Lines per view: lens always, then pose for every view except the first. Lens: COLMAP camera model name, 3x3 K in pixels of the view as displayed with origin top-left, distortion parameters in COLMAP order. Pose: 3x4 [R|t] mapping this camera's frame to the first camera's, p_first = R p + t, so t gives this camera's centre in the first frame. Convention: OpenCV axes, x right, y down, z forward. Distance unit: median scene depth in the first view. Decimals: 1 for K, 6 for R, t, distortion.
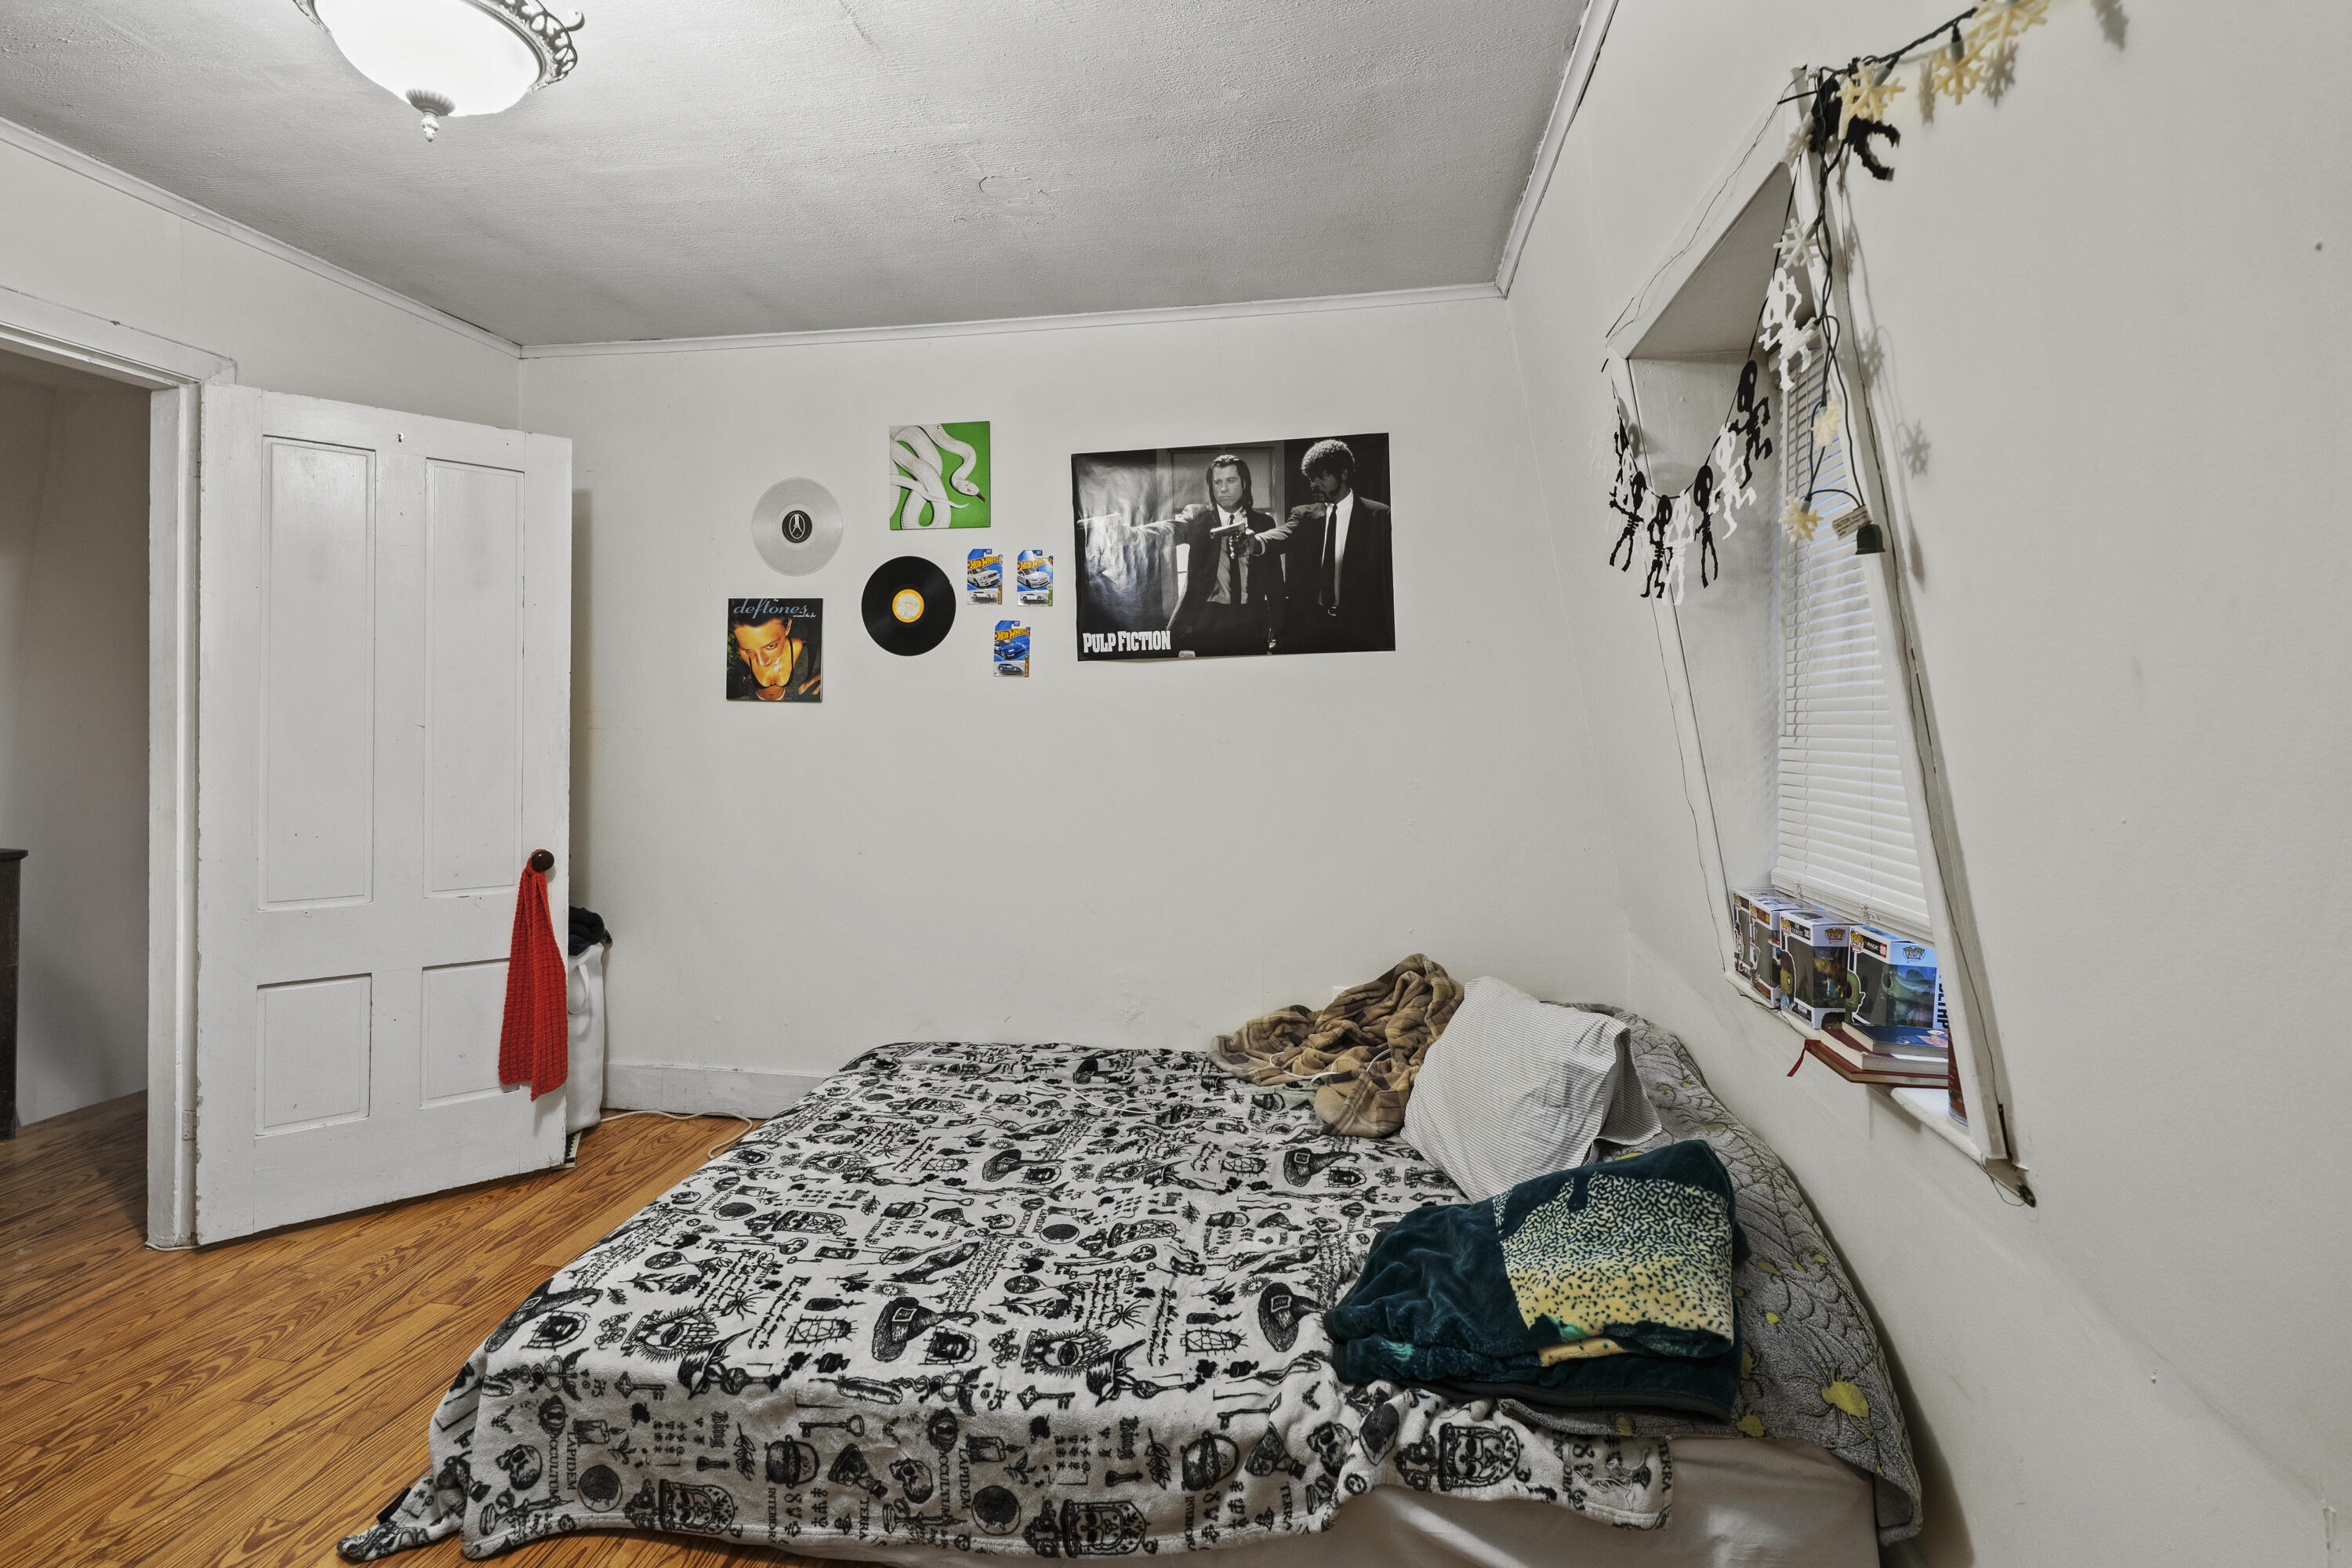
lens RADIAL K [[1056.2, 0, 1172.3], [0, 1056.2, 774.5], [0, 0, 1]] dist [-0.002765, 0.006501]
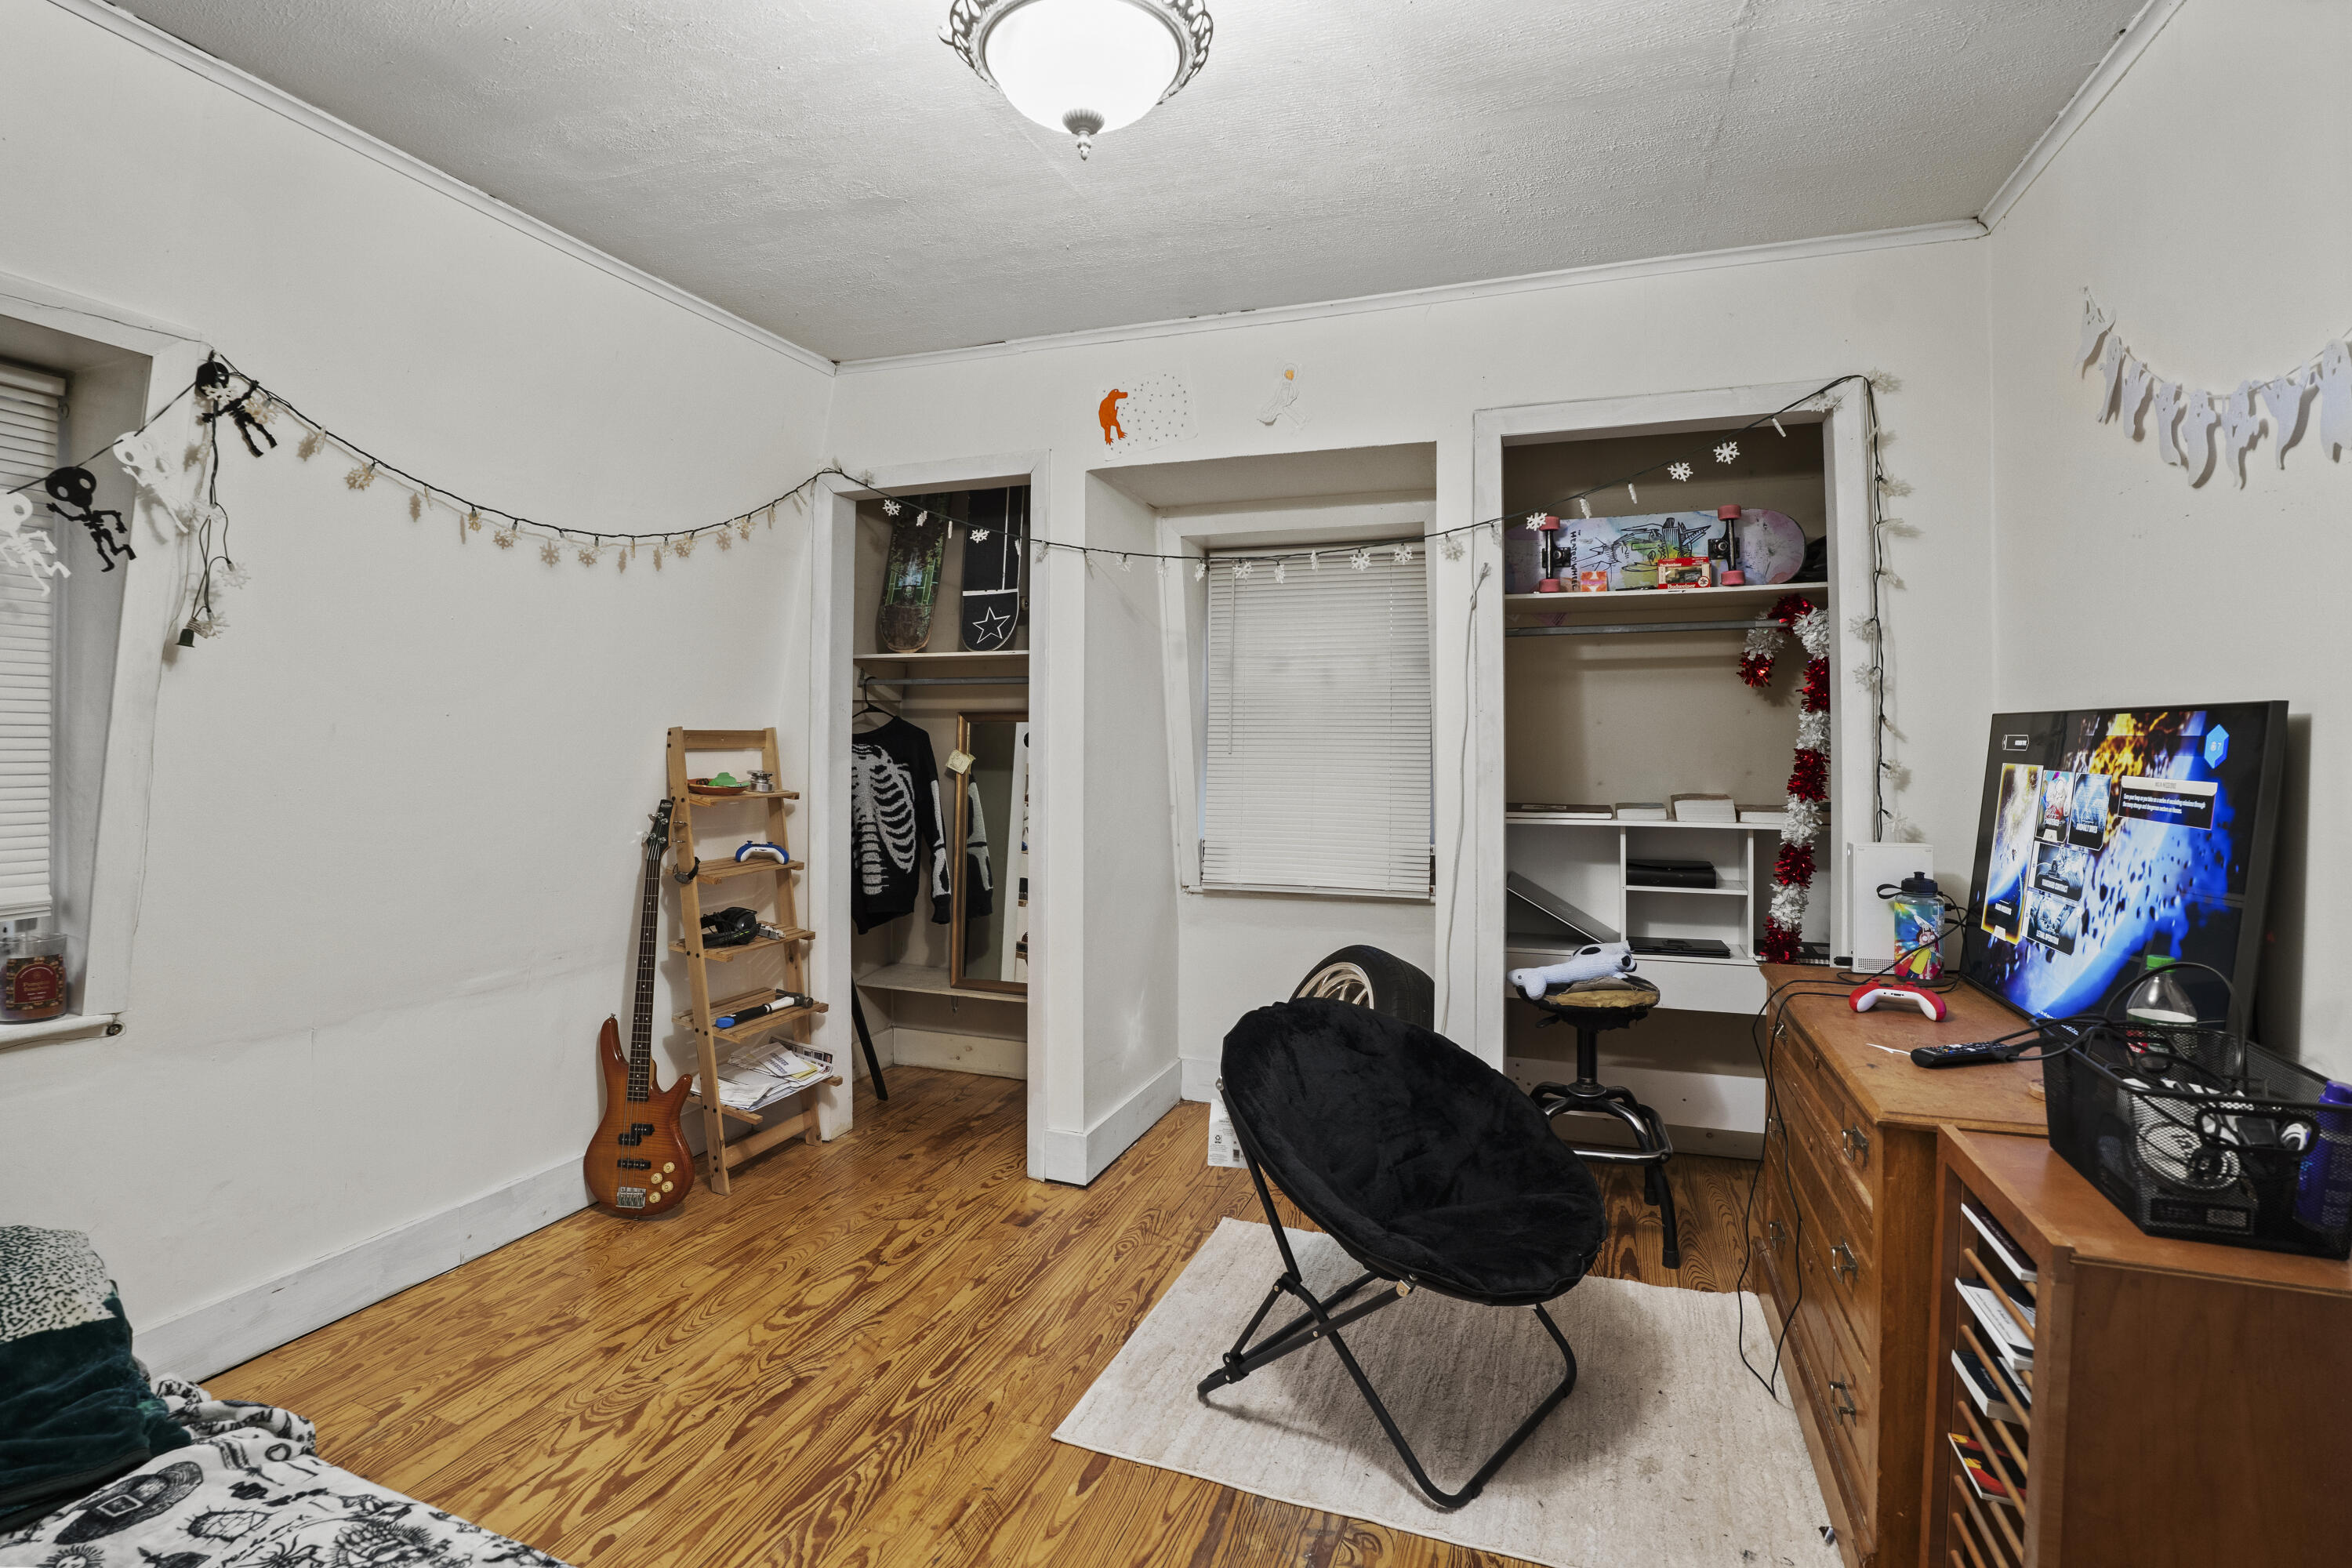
lens RADIAL K [[1097.5, 0, 1181.7], [0, 1097.5, 761.4], [0, 0, 1]] dist [-0.069942, 0.017392]
pose [[-0.980840, -0.011351, 0.194486, -0.716504], [-0.000400, 0.998416, 0.056255, -0.076500], [-0.194816, 0.055099, -0.979291, 1.382977]]
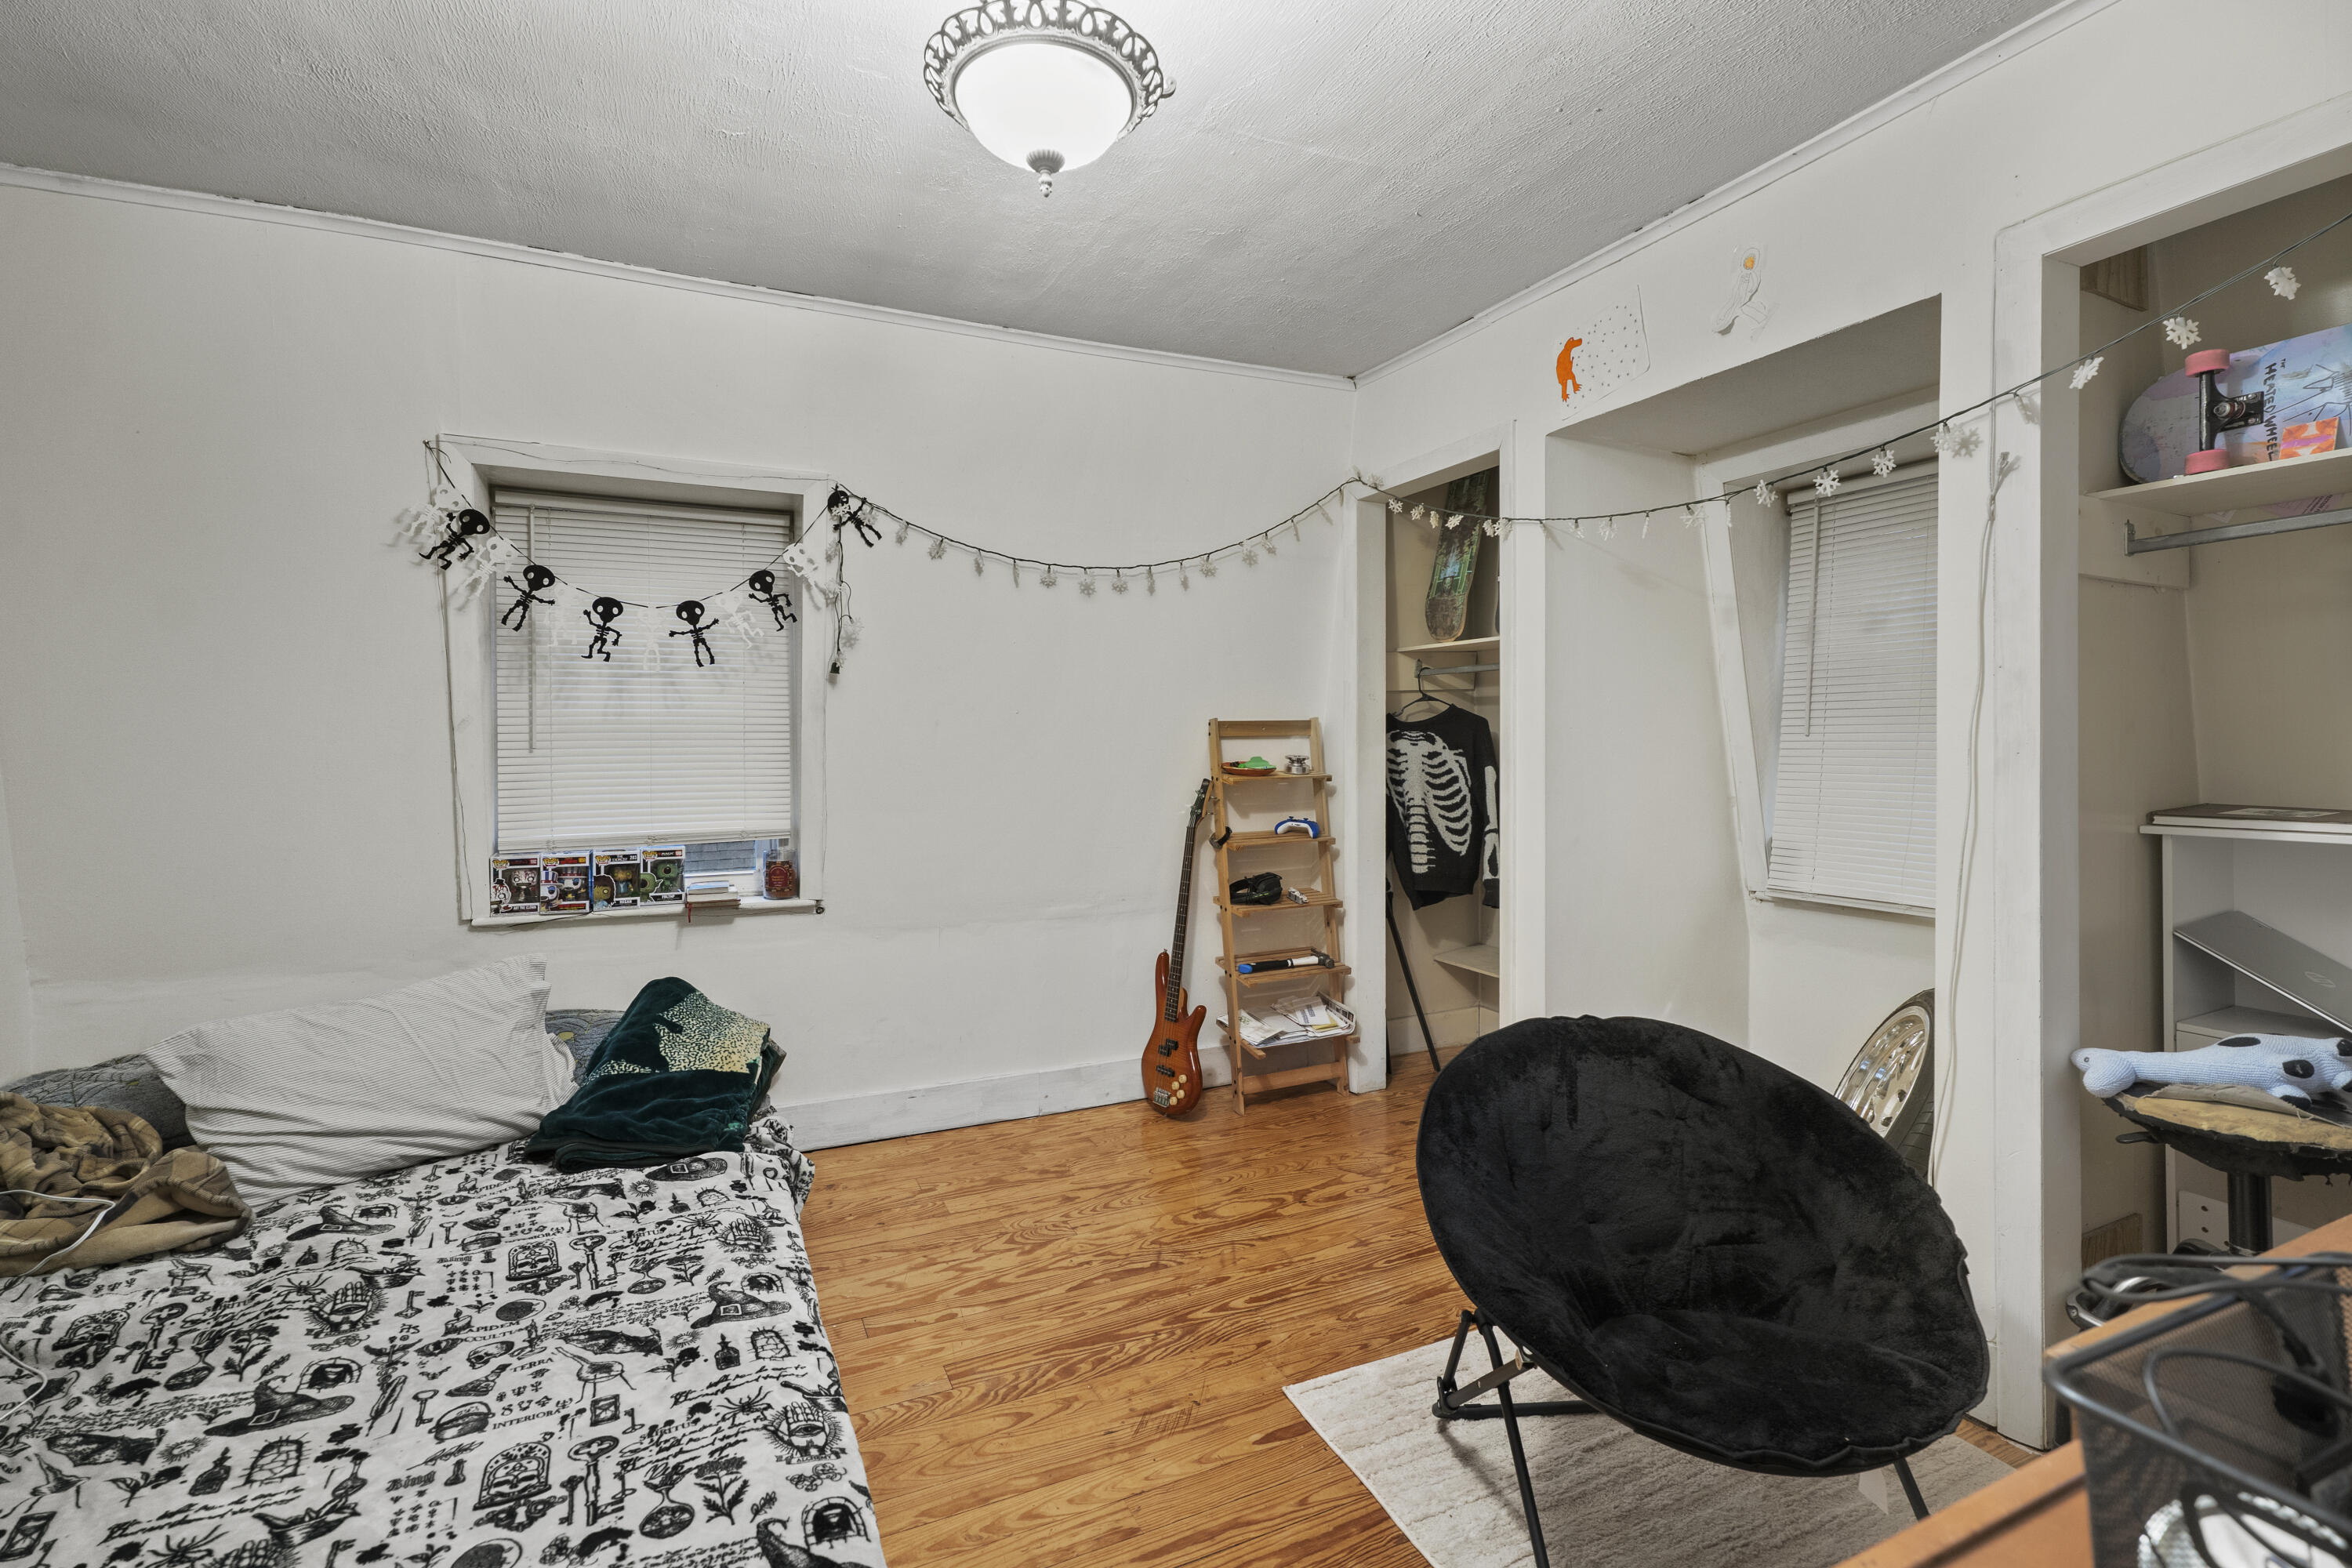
lens RADIAL K [[1056.2, 0, 1172.3], [0, 1056.2, 774.5], [0, 0, 1]] dist [-0.002765, 0.006501]
pose [[-0.562289, -0.026532, 0.826515, -1.209333], [0.039681, 0.997468, 0.059015, -0.050789], [-0.825988, 0.065981, -0.559812, 1.072523]]
